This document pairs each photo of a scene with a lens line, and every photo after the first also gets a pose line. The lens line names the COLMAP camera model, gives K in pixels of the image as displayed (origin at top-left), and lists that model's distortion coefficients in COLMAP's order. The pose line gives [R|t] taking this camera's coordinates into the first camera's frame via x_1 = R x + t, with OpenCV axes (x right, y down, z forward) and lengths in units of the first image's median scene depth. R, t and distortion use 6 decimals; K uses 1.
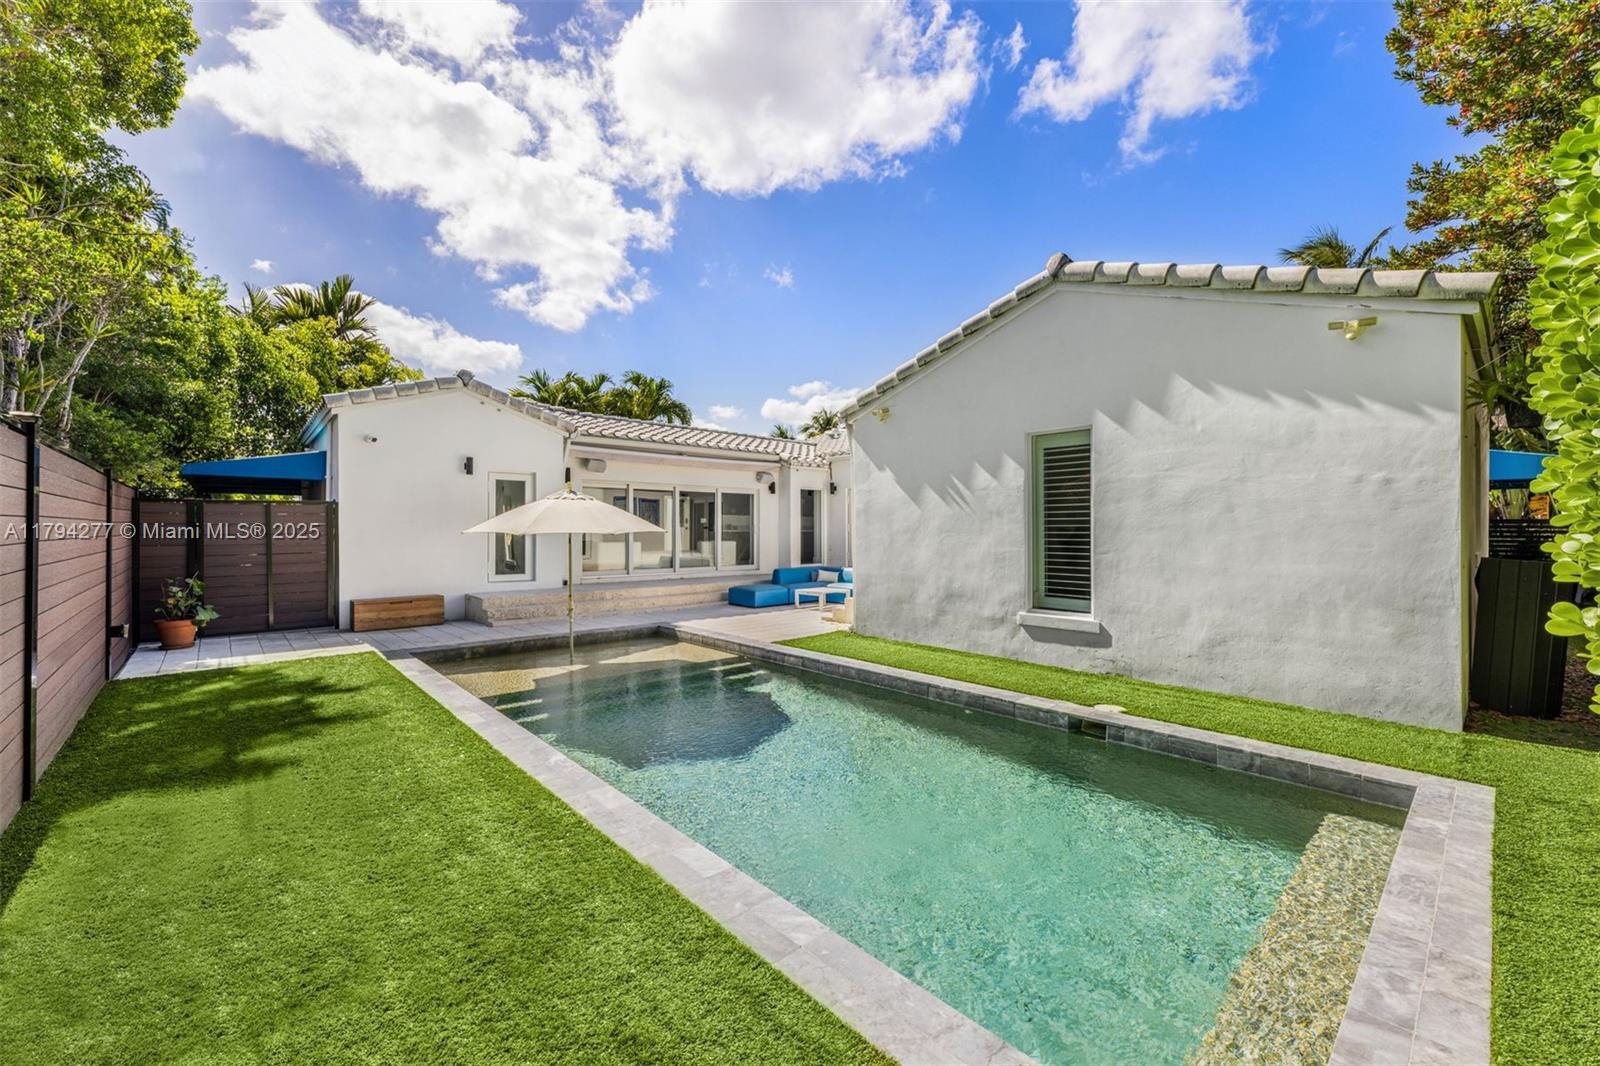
lens RADIAL K [[662.5, 0, 795.1], [0, 662.5, 527.1], [0, 0, 1]] dist [-0.000335, -0.000183]
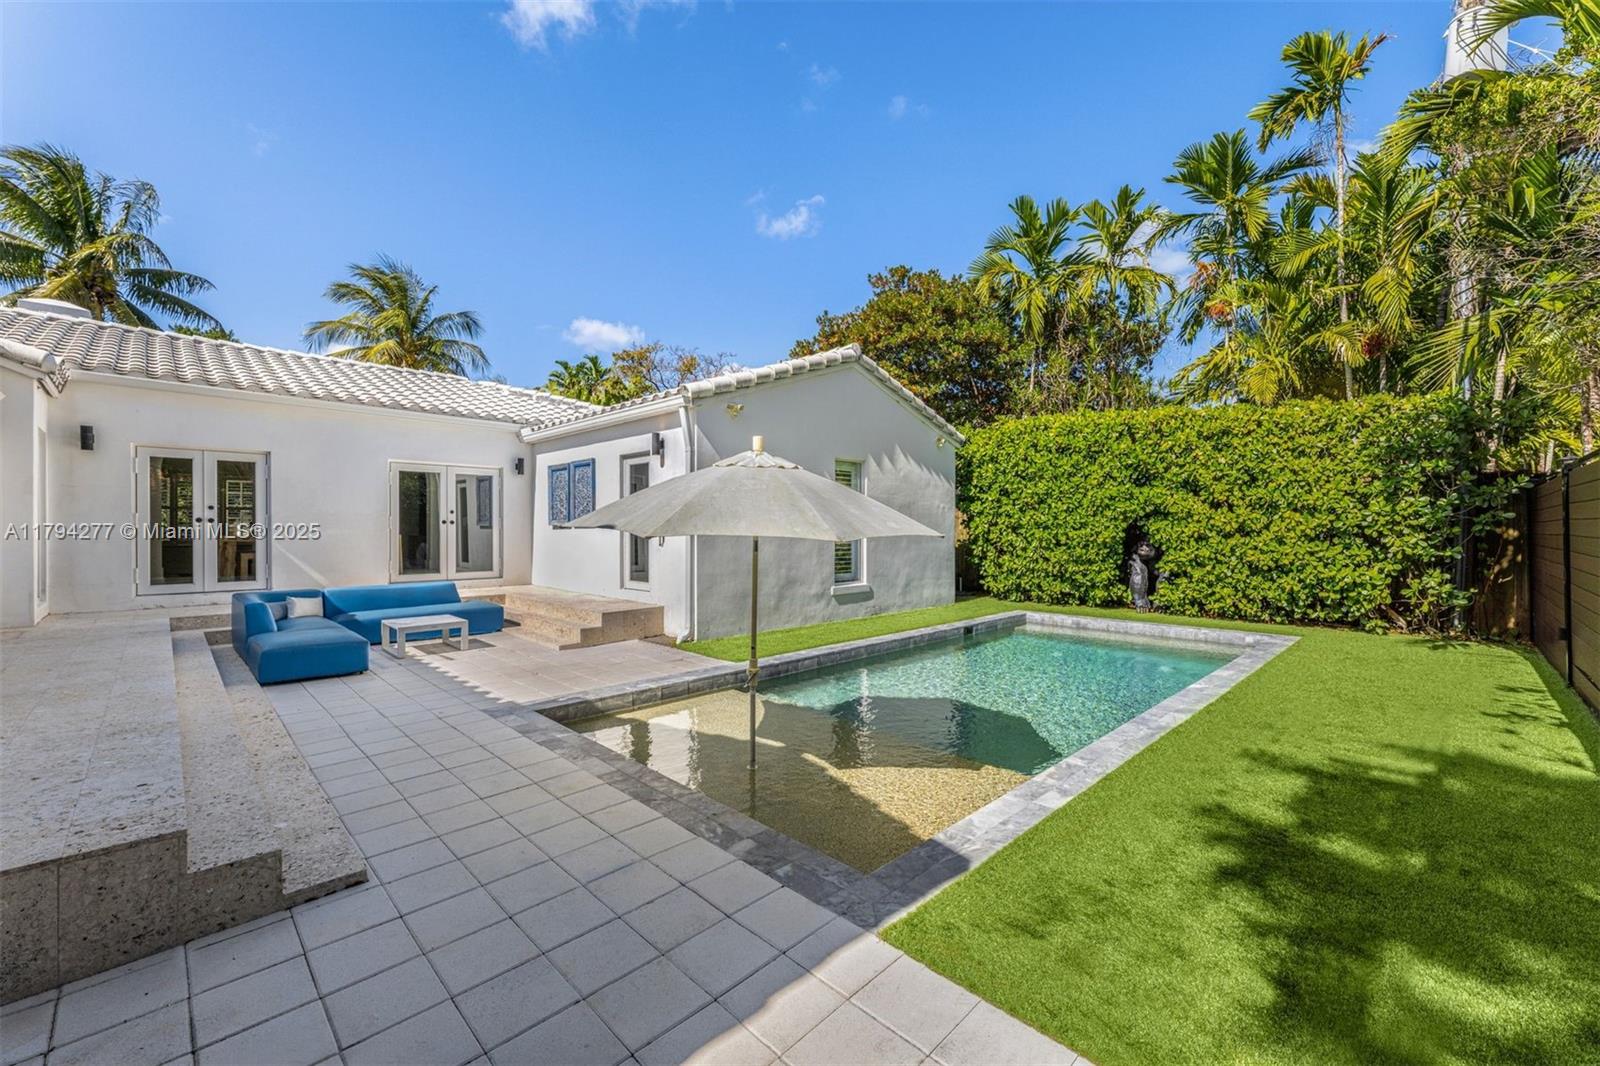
lens RADIAL K [[662.5, 0, 795.1], [0, 662.5, 527.1], [0, 0, 1]] dist [-0.000335, -0.000183]
pose [[-0.083635, 0.007023, 0.996472, -1.052843], [-0.010605, 0.999912, -0.007938, 0.015219], [-0.996440, -0.011232, -0.083553, 1.211463]]
